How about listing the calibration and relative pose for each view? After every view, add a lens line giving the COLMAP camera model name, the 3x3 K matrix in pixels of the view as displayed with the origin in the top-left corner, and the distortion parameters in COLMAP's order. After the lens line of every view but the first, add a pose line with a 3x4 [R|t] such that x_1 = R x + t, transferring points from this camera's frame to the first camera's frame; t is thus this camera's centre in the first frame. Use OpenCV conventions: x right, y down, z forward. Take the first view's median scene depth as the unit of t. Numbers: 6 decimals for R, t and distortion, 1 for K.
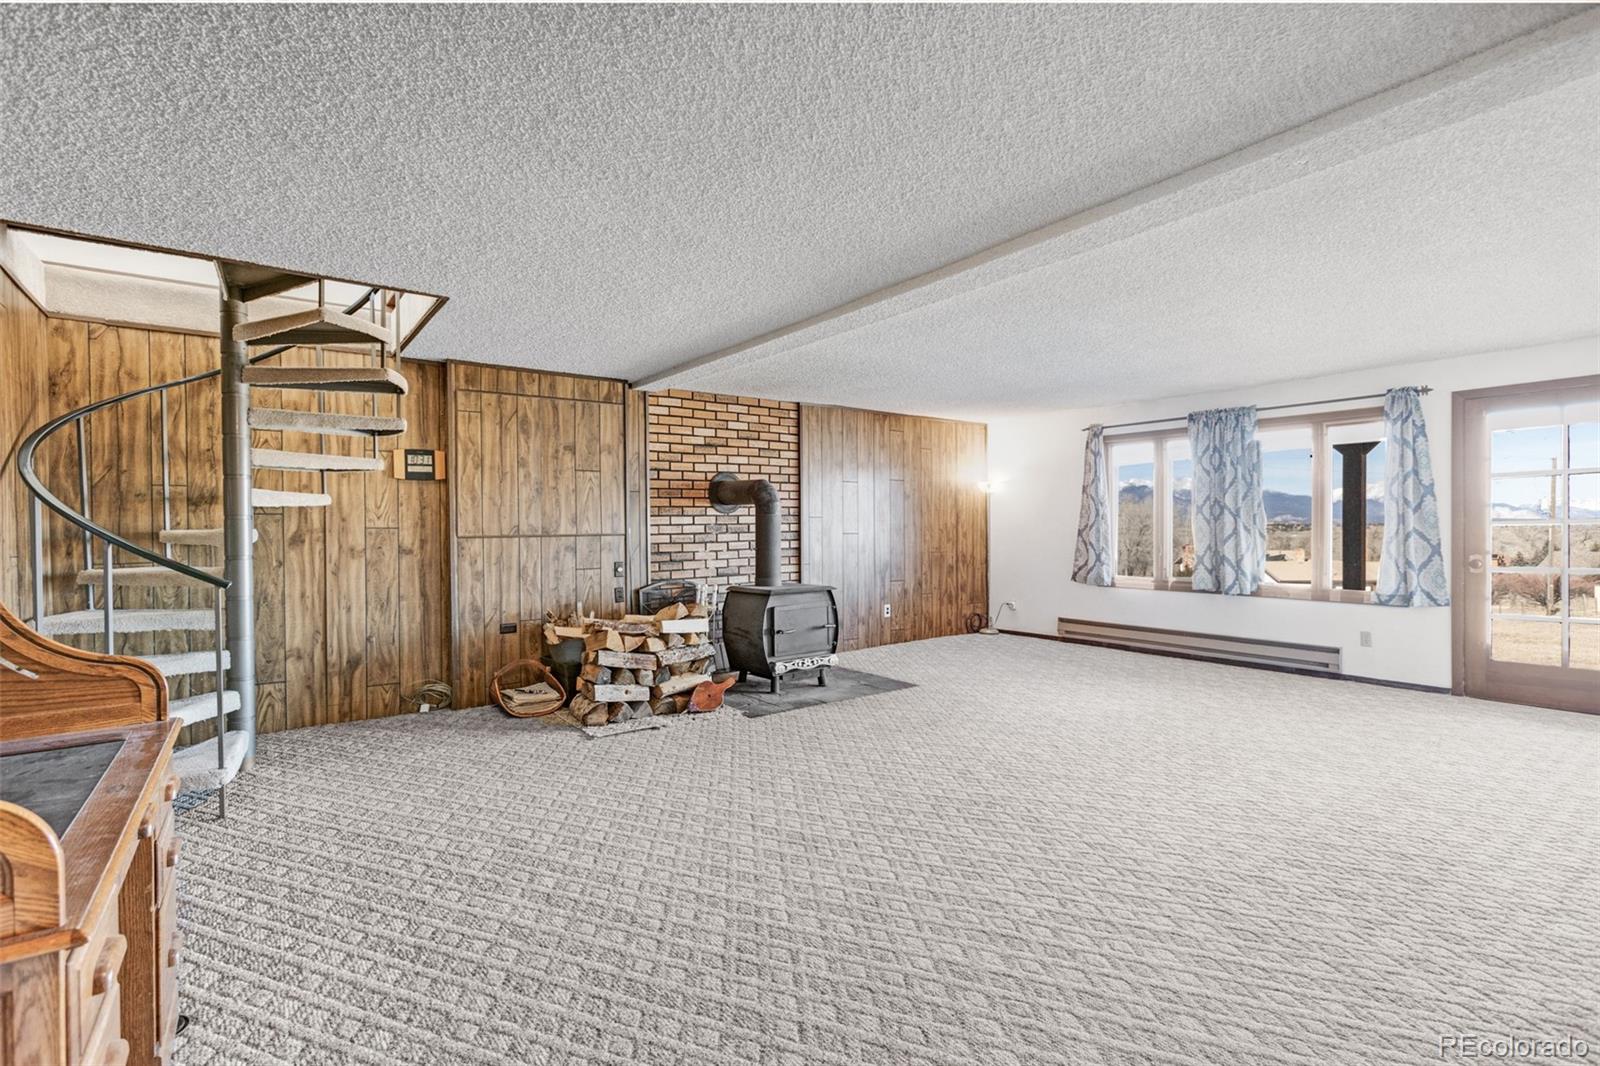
lens RADIAL K [[712.2, 0, 763.4], [0, 712.2, 531.1], [0, 0, 1]] dist [-0.024280, 0.010804]
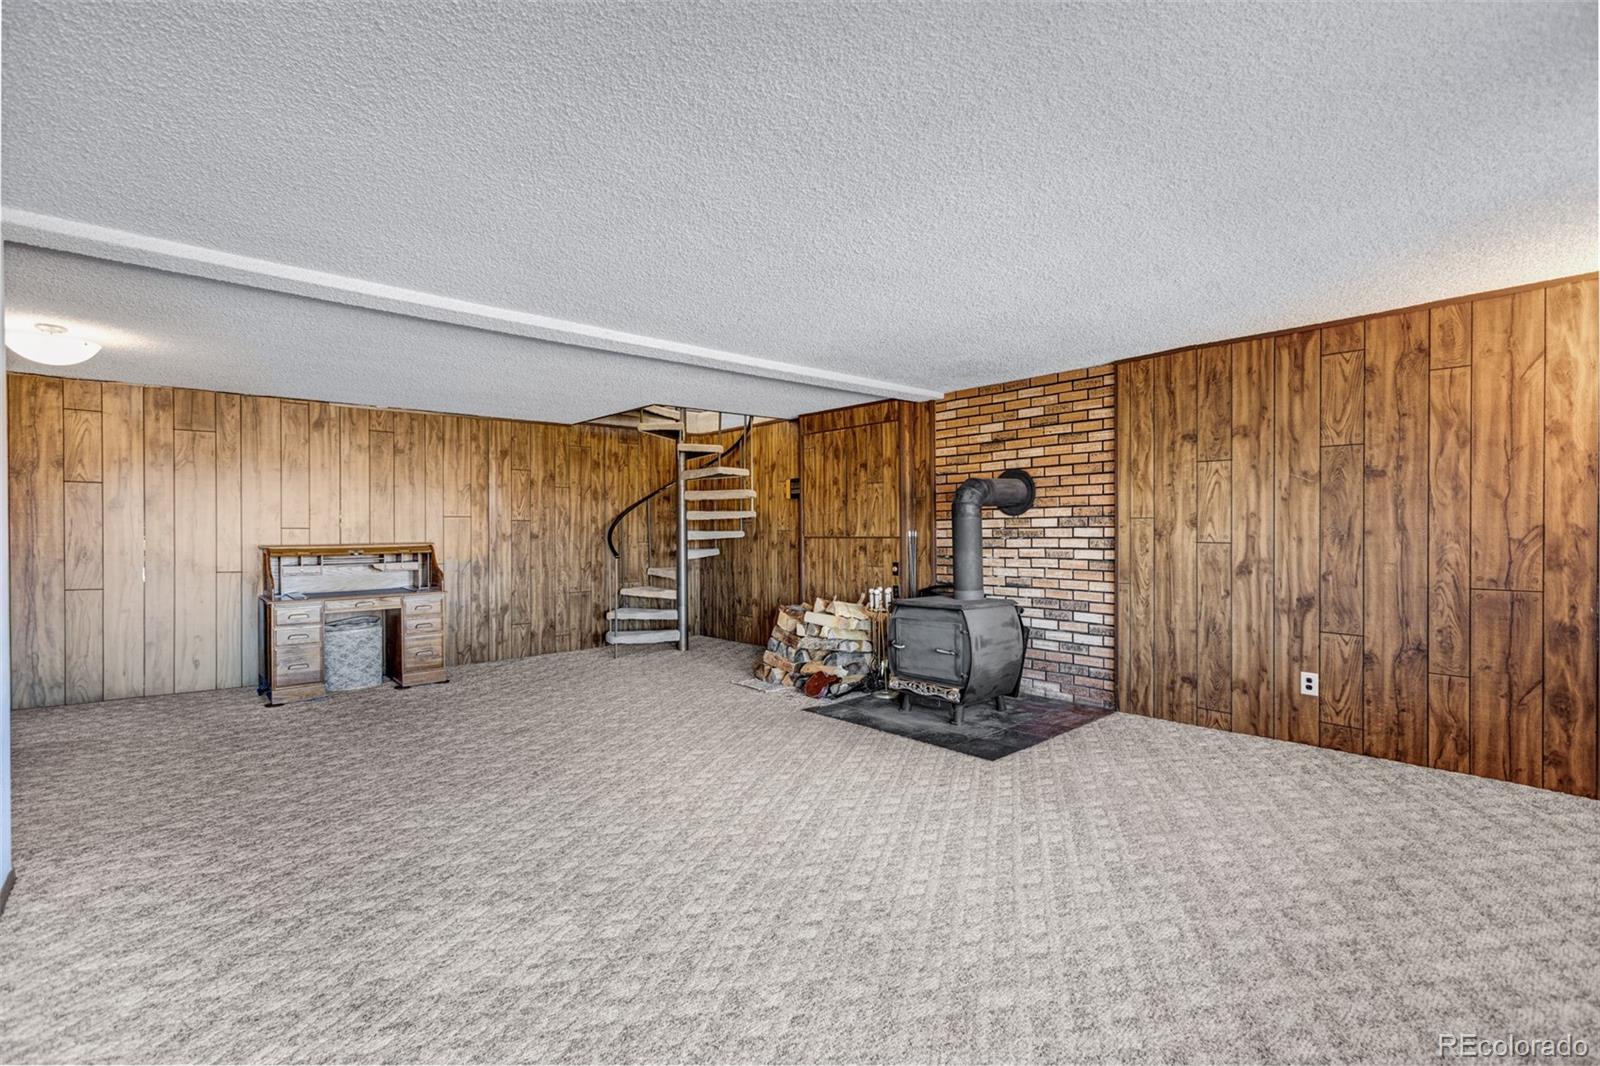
lens RADIAL K [[727.4, 0, 758.4], [0, 727.4, 533.2], [0, 0, 1]] dist [-0.054140, 0.051184]
pose [[0.094294, 0.009950, -0.995495, 0.804213], [-0.004149, 0.999945, 0.009602, -0.010553], [0.995536, 0.003225, 0.094330, 0.601519]]
